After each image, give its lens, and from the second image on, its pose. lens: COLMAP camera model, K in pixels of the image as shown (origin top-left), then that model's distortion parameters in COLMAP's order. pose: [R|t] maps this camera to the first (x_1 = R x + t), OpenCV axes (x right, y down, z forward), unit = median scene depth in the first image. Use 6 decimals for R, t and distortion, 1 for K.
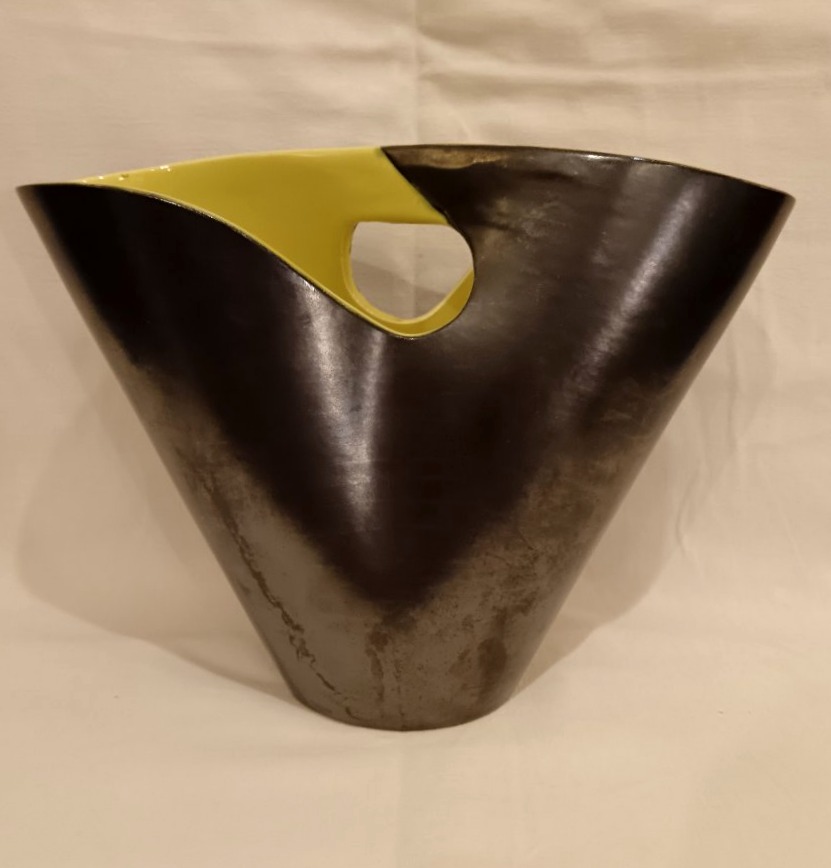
lens RADIAL K [[1054.1, 0, 421.4], [0, 1054.1, 433.3], [0, 0, 1]] dist [-0.069028, 0.000000]
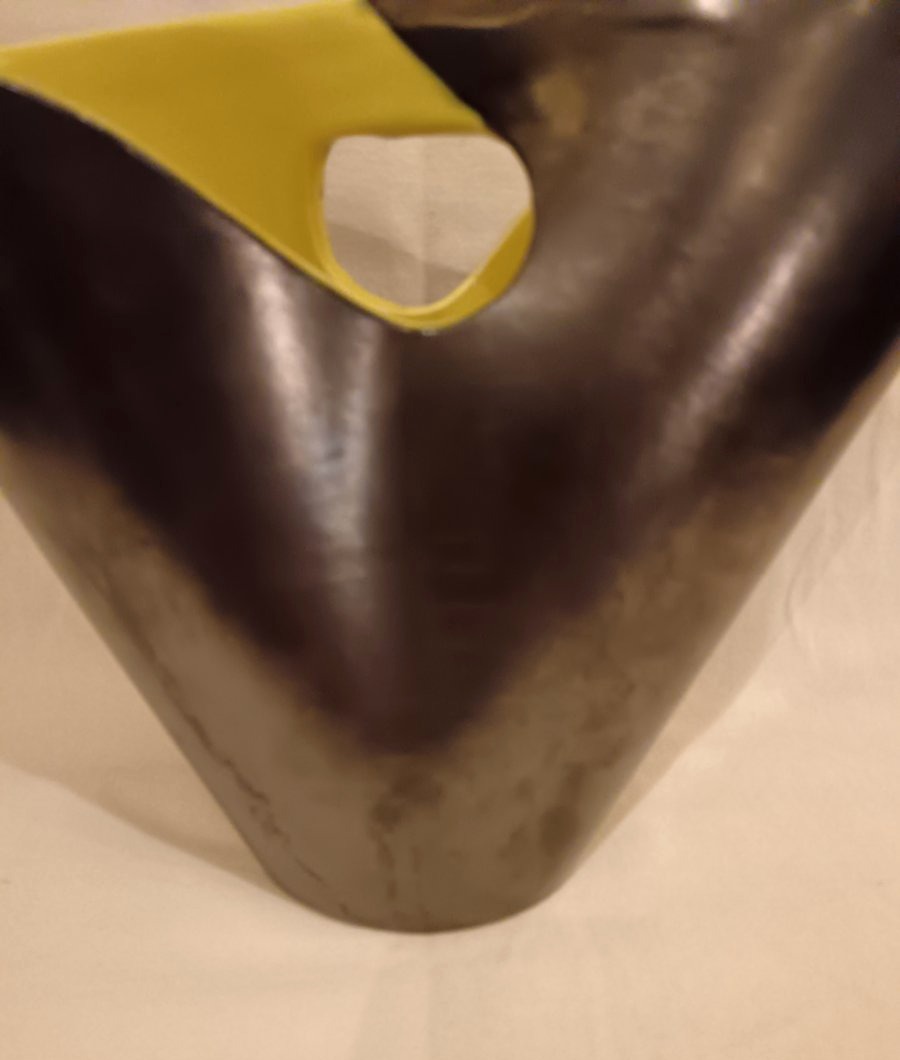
lens RADIAL K [[1097.8, 0, 480.3], [0, 1097.8, 660.7], [0, 0, 1]] dist [-0.043133, 0.000000]
pose [[0.998744, -0.024057, 0.043959, -0.010144], [0.015575, 0.982808, 0.183974, -0.020580], [-0.047629, -0.183058, 0.981948, 0.350080]]
